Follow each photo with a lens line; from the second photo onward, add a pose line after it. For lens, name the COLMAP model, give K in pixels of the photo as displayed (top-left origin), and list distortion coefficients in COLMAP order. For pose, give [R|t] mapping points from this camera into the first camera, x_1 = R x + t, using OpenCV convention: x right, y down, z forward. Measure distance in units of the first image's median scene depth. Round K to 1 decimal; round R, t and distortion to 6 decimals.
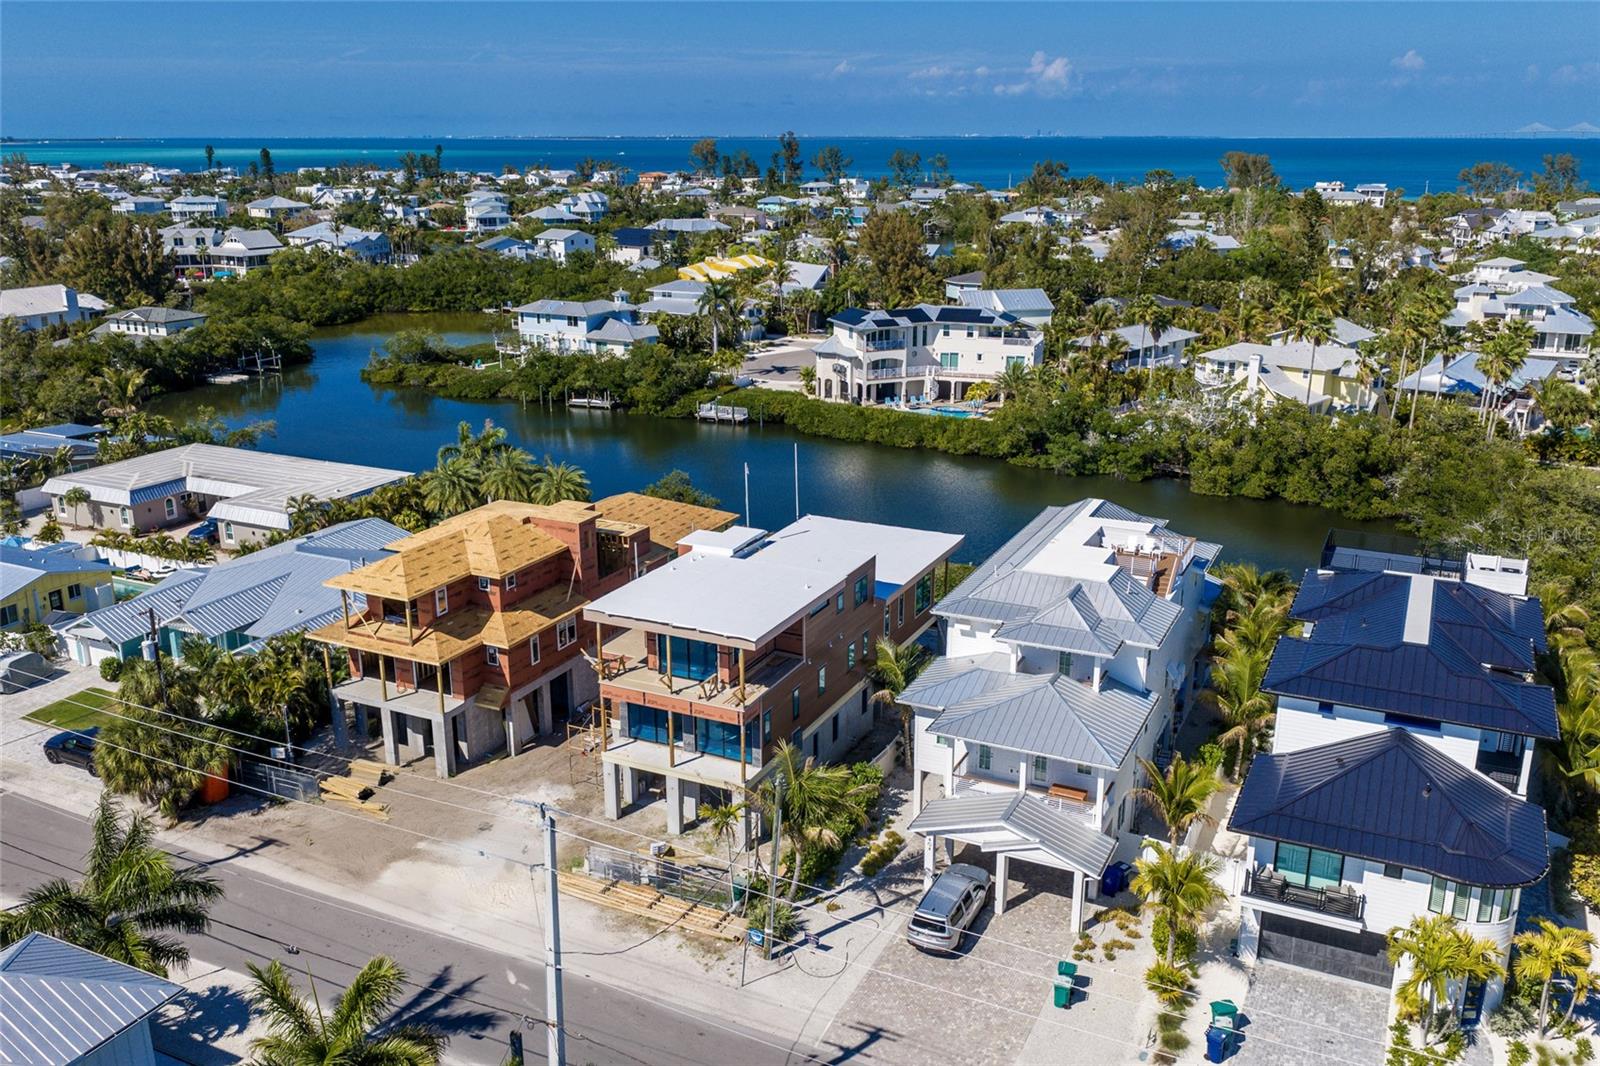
lens RADIAL K [[1338.1, 0, 800.0], [0, 1338.1, 533.0], [0, 0, 1]] dist [0.035163, -0.071806]
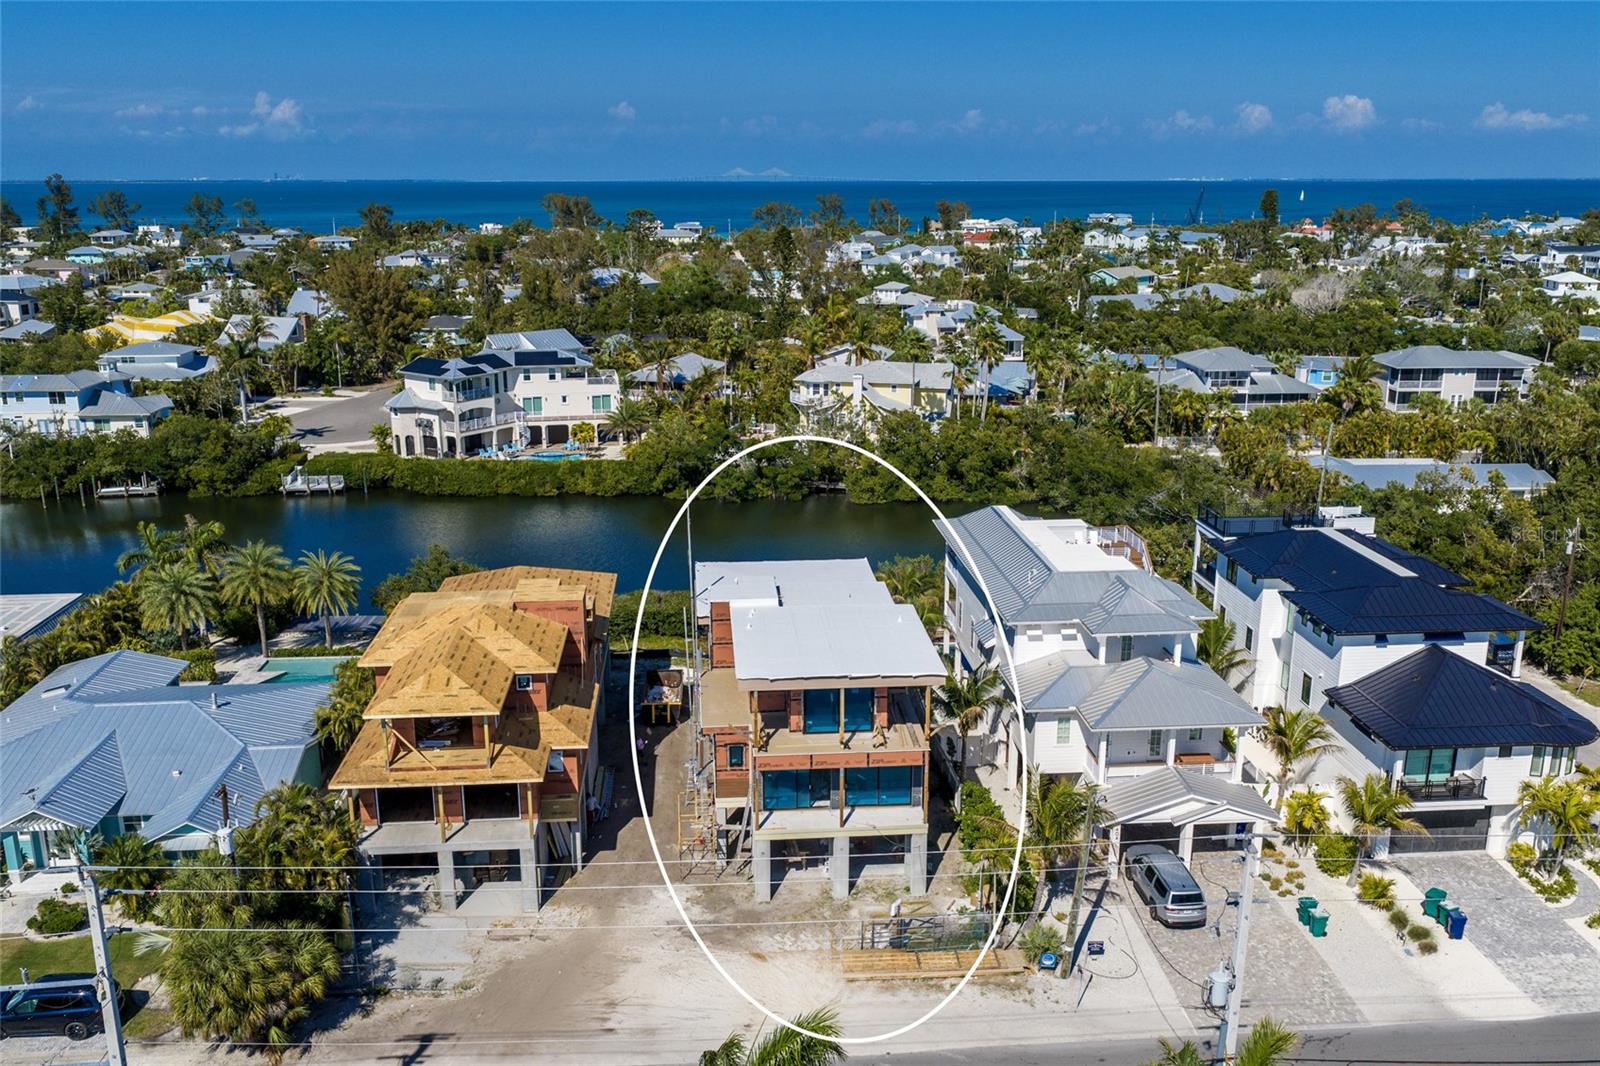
lens RADIAL K [[1338.1, 0, 800.0], [0, 1338.1, 533.0], [0, 0, 1]] dist [0.035163, -0.071806]
pose [[0.861160, -0.130961, 0.491174, -0.214160], [0.145679, 0.989297, 0.008360, -0.016951], [-0.487012, 0.064355, 0.871021, 0.064418]]
